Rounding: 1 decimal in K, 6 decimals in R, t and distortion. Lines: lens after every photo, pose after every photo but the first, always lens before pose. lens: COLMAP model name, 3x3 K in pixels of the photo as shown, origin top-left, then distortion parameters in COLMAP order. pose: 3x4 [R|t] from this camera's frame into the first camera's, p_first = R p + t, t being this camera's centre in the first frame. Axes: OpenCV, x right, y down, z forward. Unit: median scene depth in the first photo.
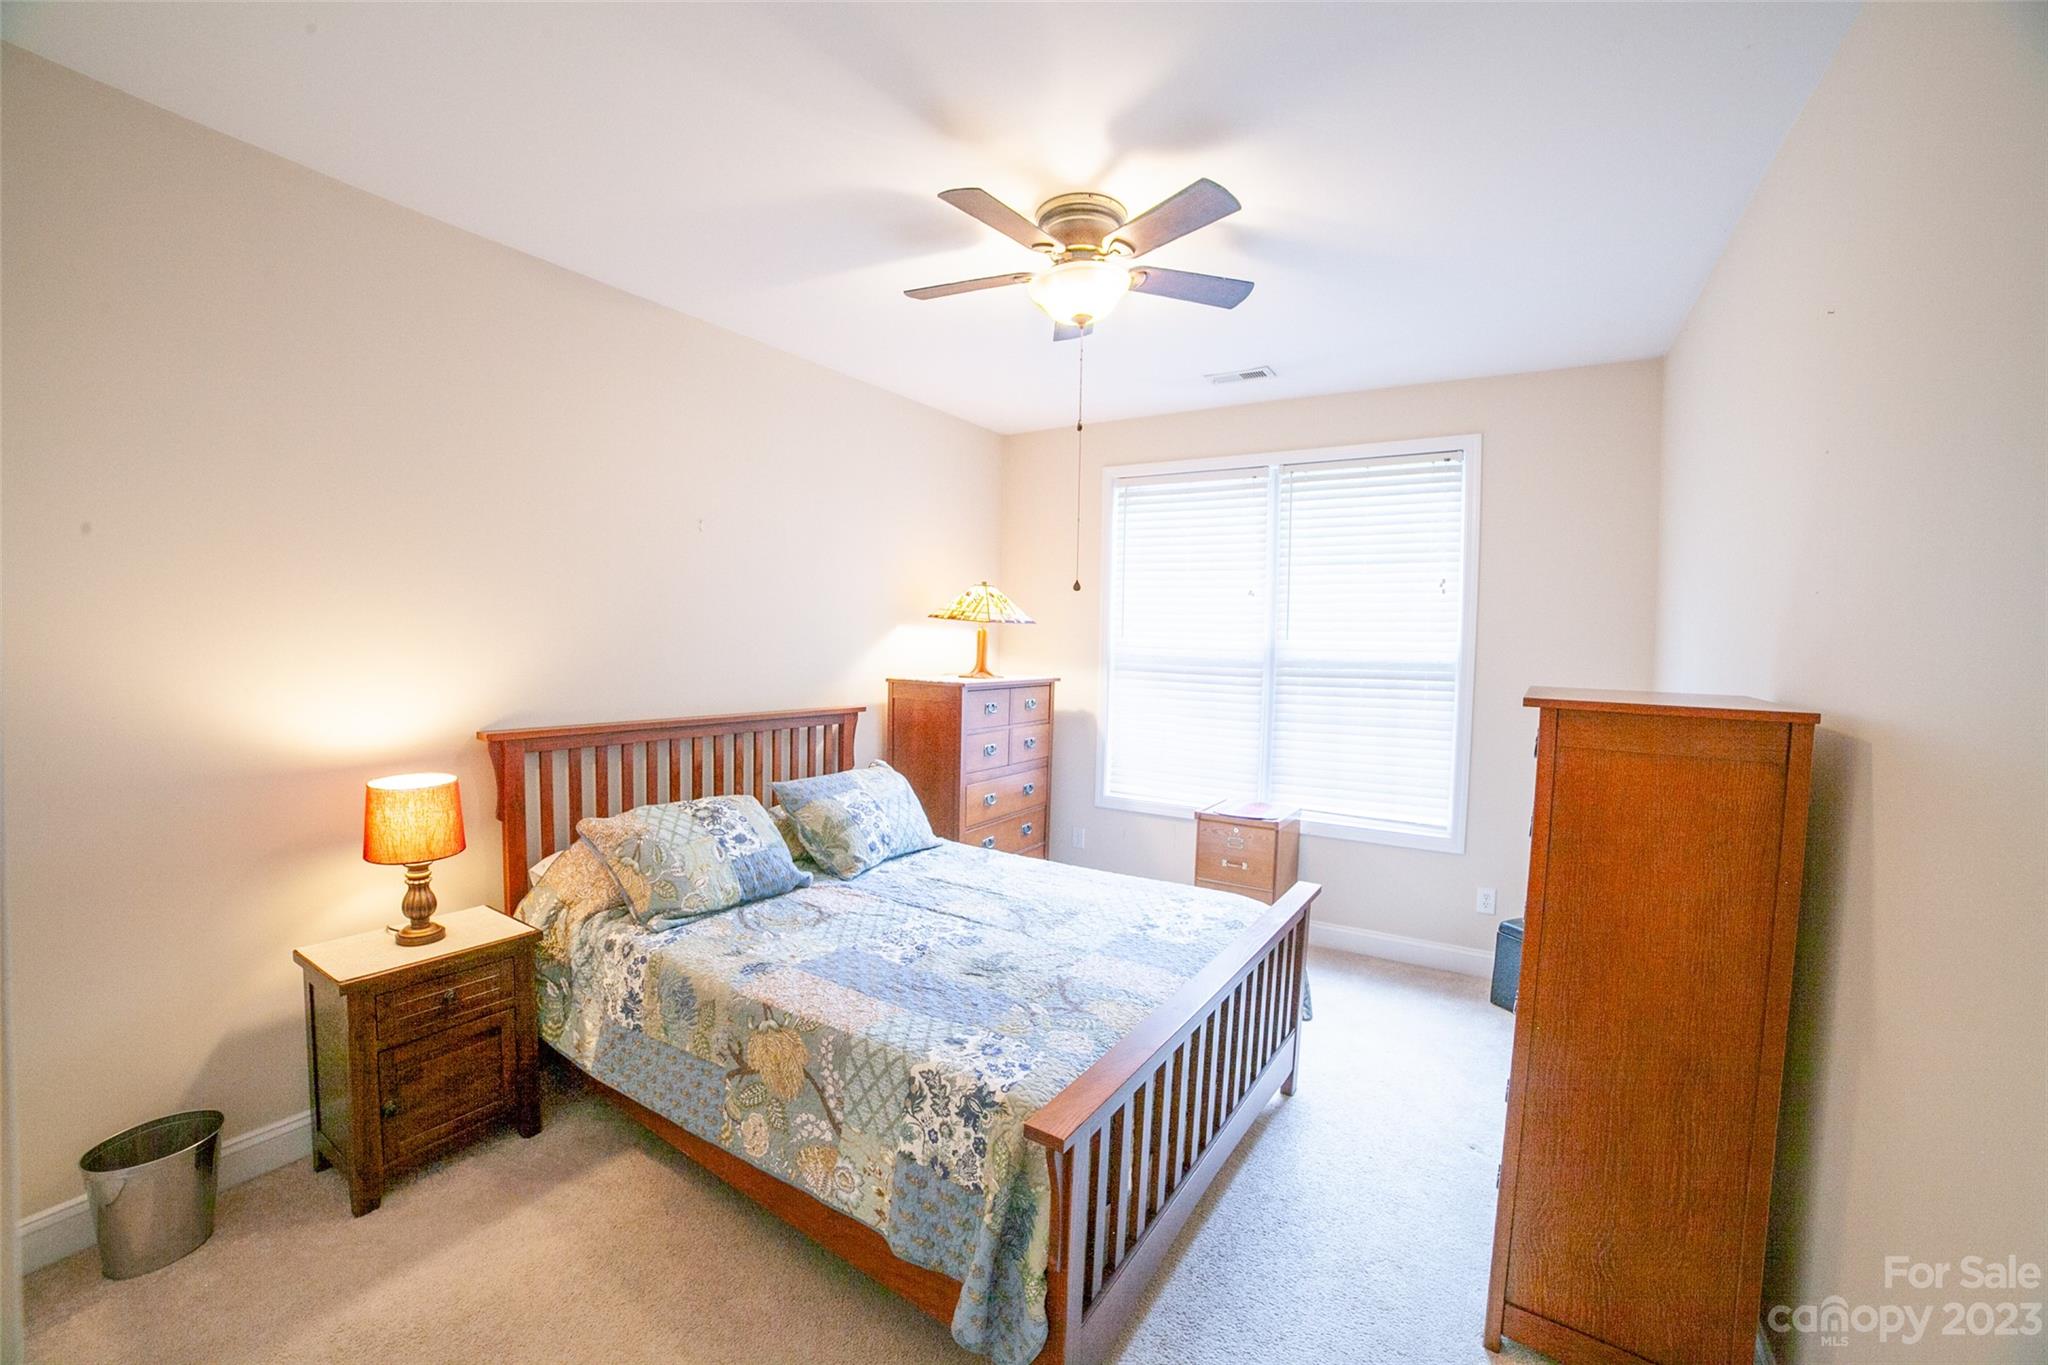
lens RADIAL K [[853.1, 0, 1024.0], [0, 853.1, 682.5], [0, 0, 1]] dist [-0.082751, 0.009593]
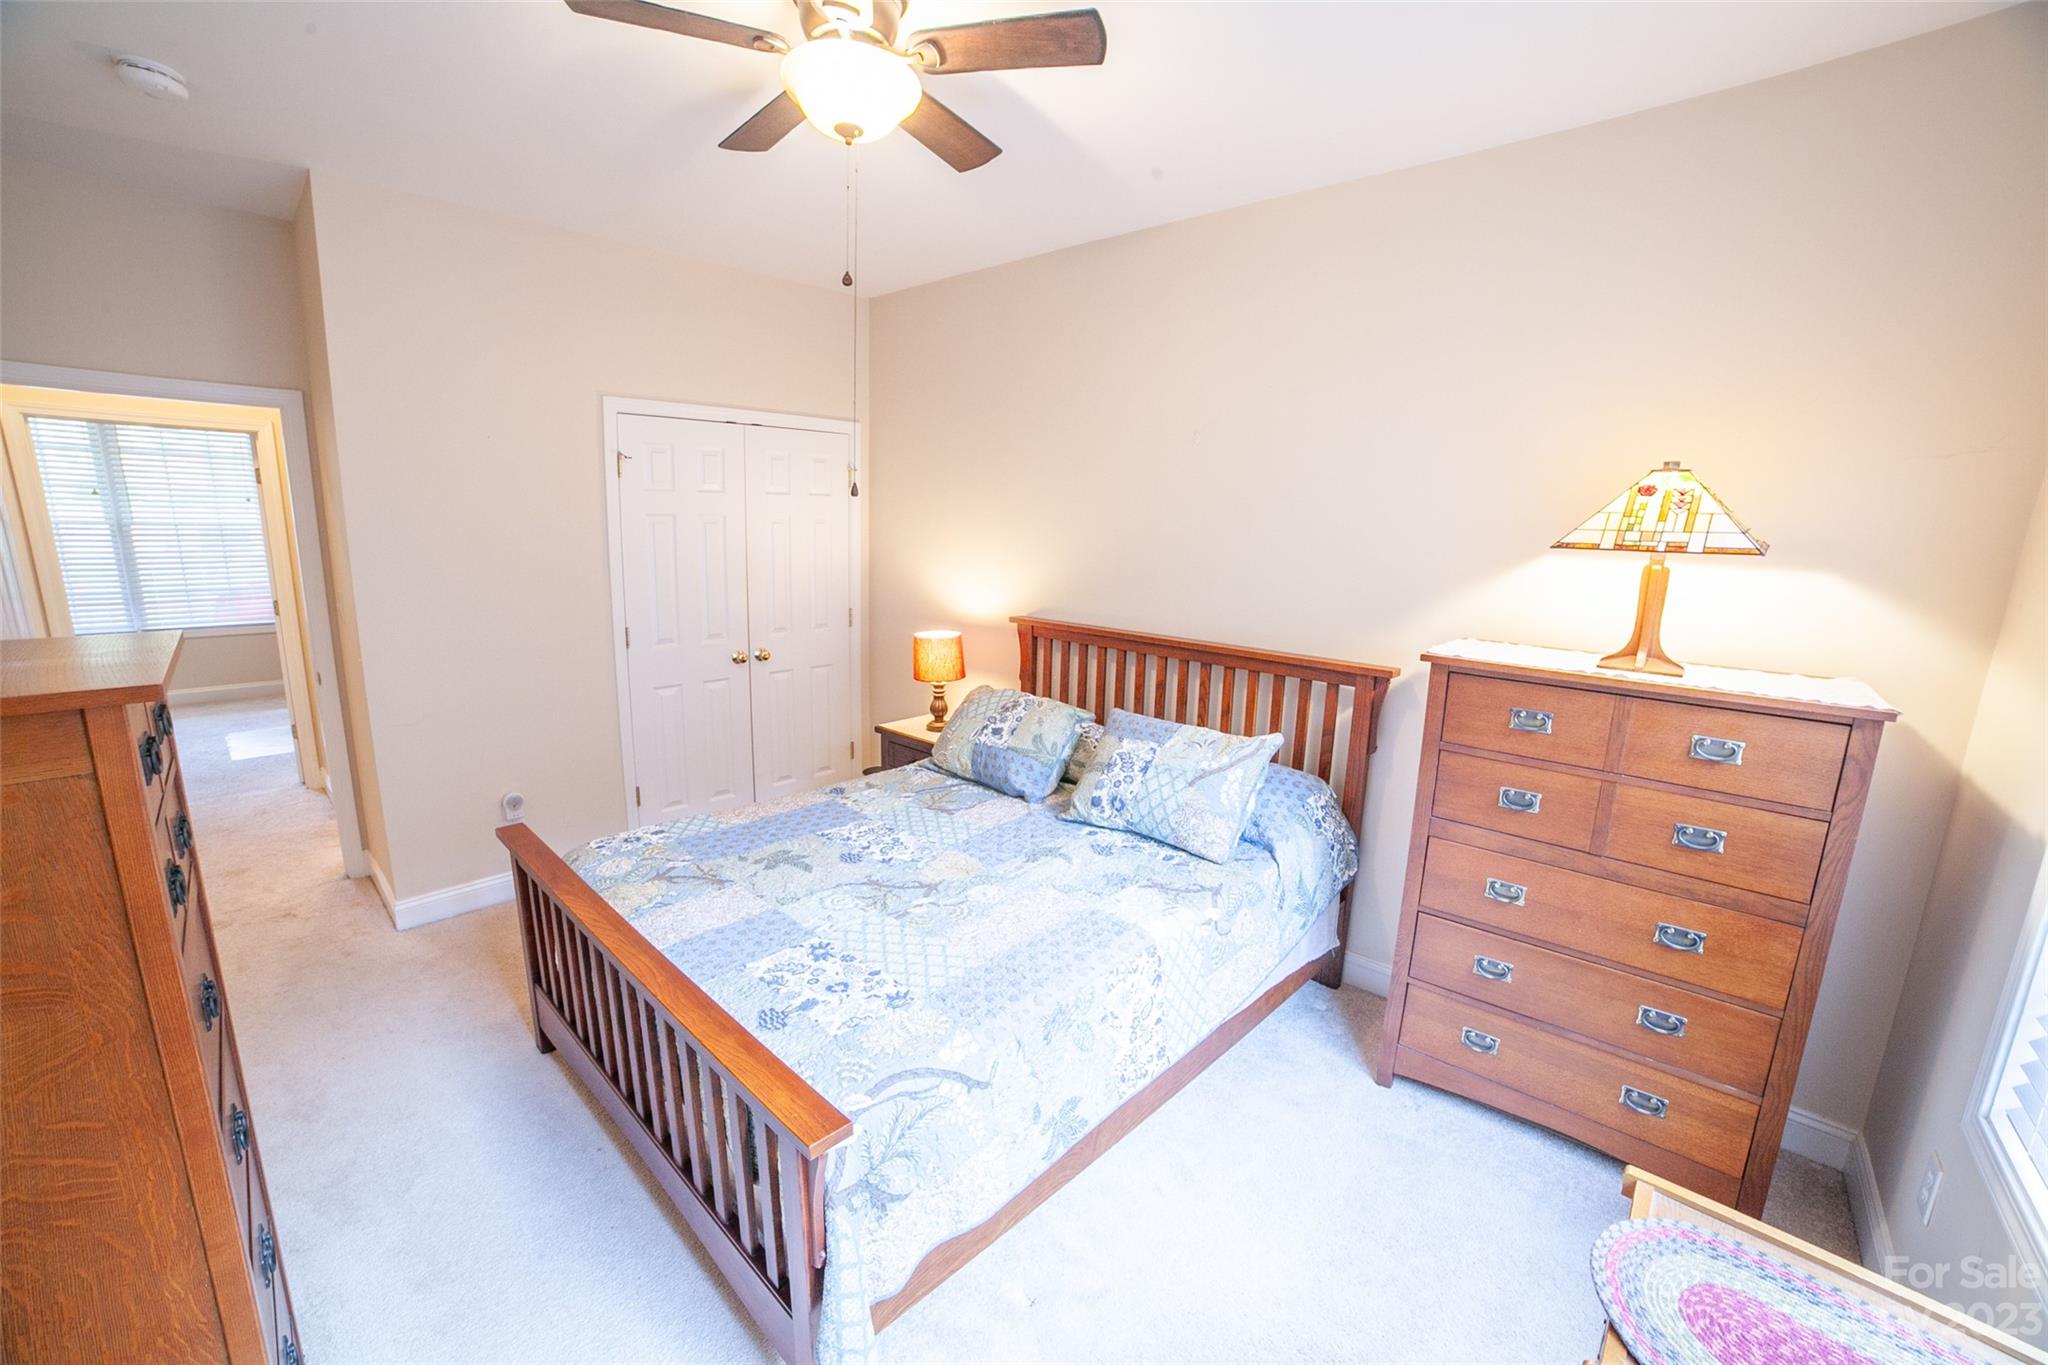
lens RADIAL K [[853.1, 0, 1024.0], [0, 853.1, 682.5], [0, 0, 1]] dist [-0.082751, 0.009593]
pose [[-0.218433, 0.149594, -0.964318, 0.787535], [-0.074598, 0.982729, 0.169348, -0.081593], [0.972997, 0.108927, -0.203501, 1.307023]]
